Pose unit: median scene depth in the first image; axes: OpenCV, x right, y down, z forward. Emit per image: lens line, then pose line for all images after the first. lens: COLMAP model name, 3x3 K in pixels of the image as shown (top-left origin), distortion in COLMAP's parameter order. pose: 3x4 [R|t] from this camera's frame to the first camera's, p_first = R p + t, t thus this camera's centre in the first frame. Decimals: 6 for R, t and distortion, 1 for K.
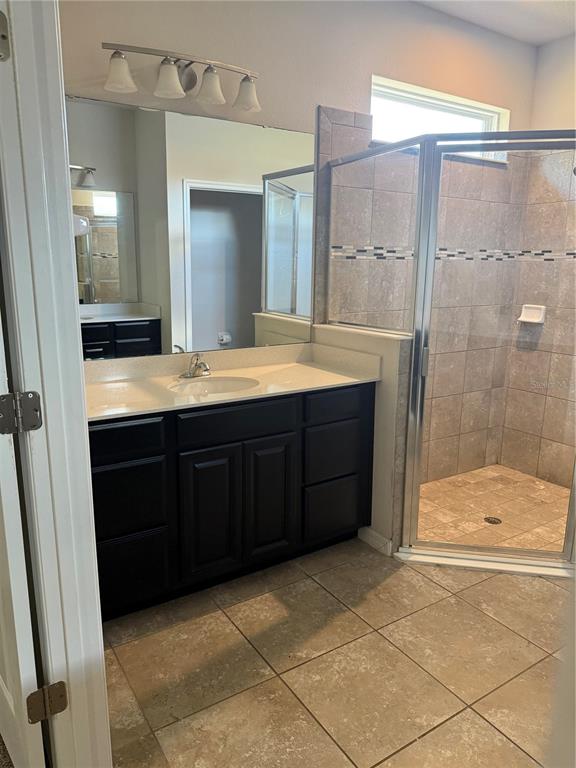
lens RADIAL K [[544.0, 0, 287.6], [0, 544.0, 380.4], [0, 0, 1]] dist [0.039908, -0.041584]
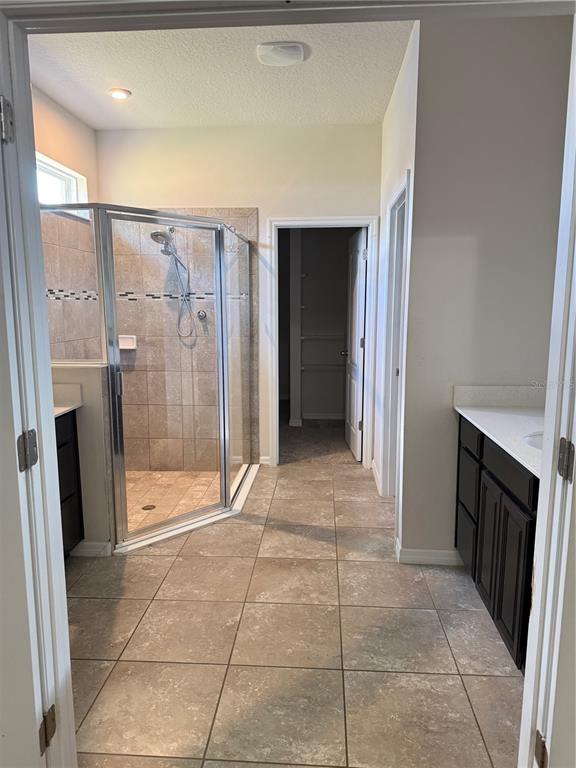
lens RADIAL K [[544.0, 0, 281.1], [0, 544.0, 386.1], [0, 0, 1]] dist [0.039908, -0.041584]
pose [[0.596068, -0.131807, 0.792041, -0.359646], [0.172171, 0.984471, 0.034260, -0.006057], [-0.784257, 0.115945, 0.609506, -0.021688]]
